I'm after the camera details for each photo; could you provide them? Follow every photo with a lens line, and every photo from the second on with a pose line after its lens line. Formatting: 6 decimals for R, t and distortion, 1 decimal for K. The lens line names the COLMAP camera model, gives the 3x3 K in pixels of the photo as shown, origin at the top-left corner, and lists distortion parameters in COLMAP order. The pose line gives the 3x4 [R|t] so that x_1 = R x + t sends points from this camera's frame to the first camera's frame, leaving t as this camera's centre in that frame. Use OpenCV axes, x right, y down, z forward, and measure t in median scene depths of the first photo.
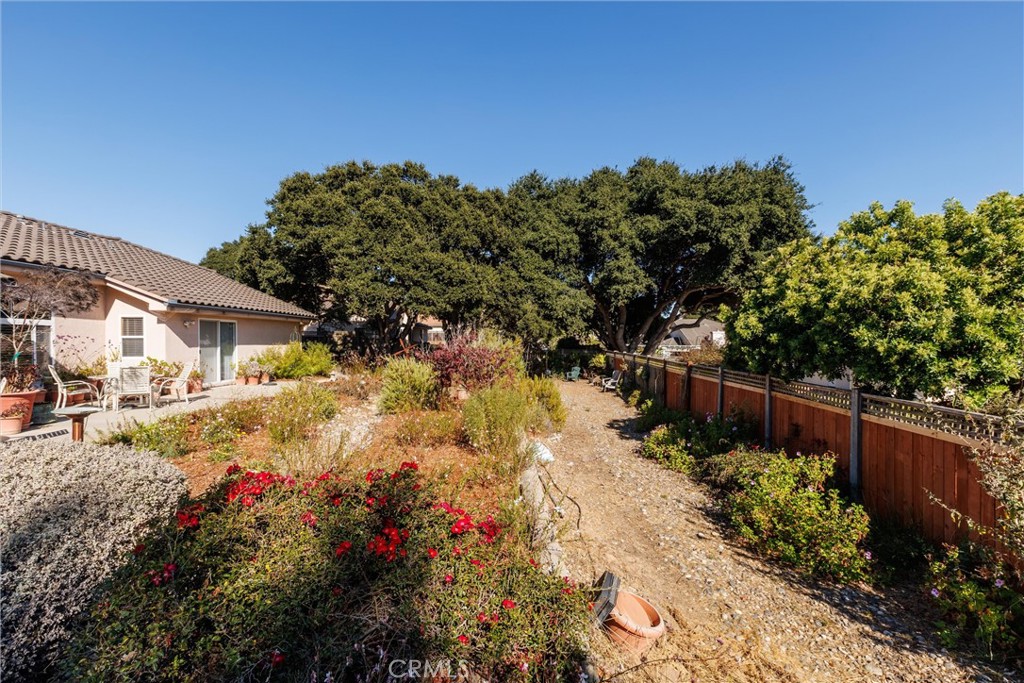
lens RADIAL K [[459.0, 0, 513.2], [0, 459.0, 354.6], [0, 0, 1]] dist [0.000014, 0.000033]
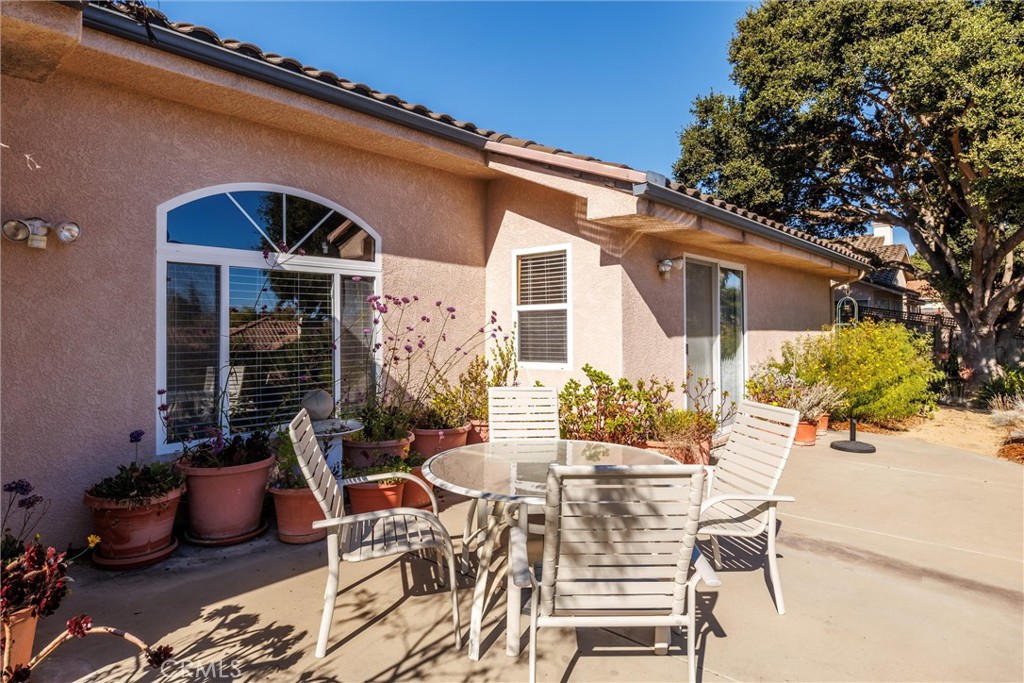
lens RADIAL K [[673.0, 0, 512.0], [0, 673.0, 341.5], [0, 0, 1]] dist [-0.000906, -0.000890]
pose [[0.770740, 0.004470, -0.637134, -0.504202], [-0.009934, 0.999938, -0.005001, -0.008697], [0.637072, 0.010183, 0.770737, 0.570982]]
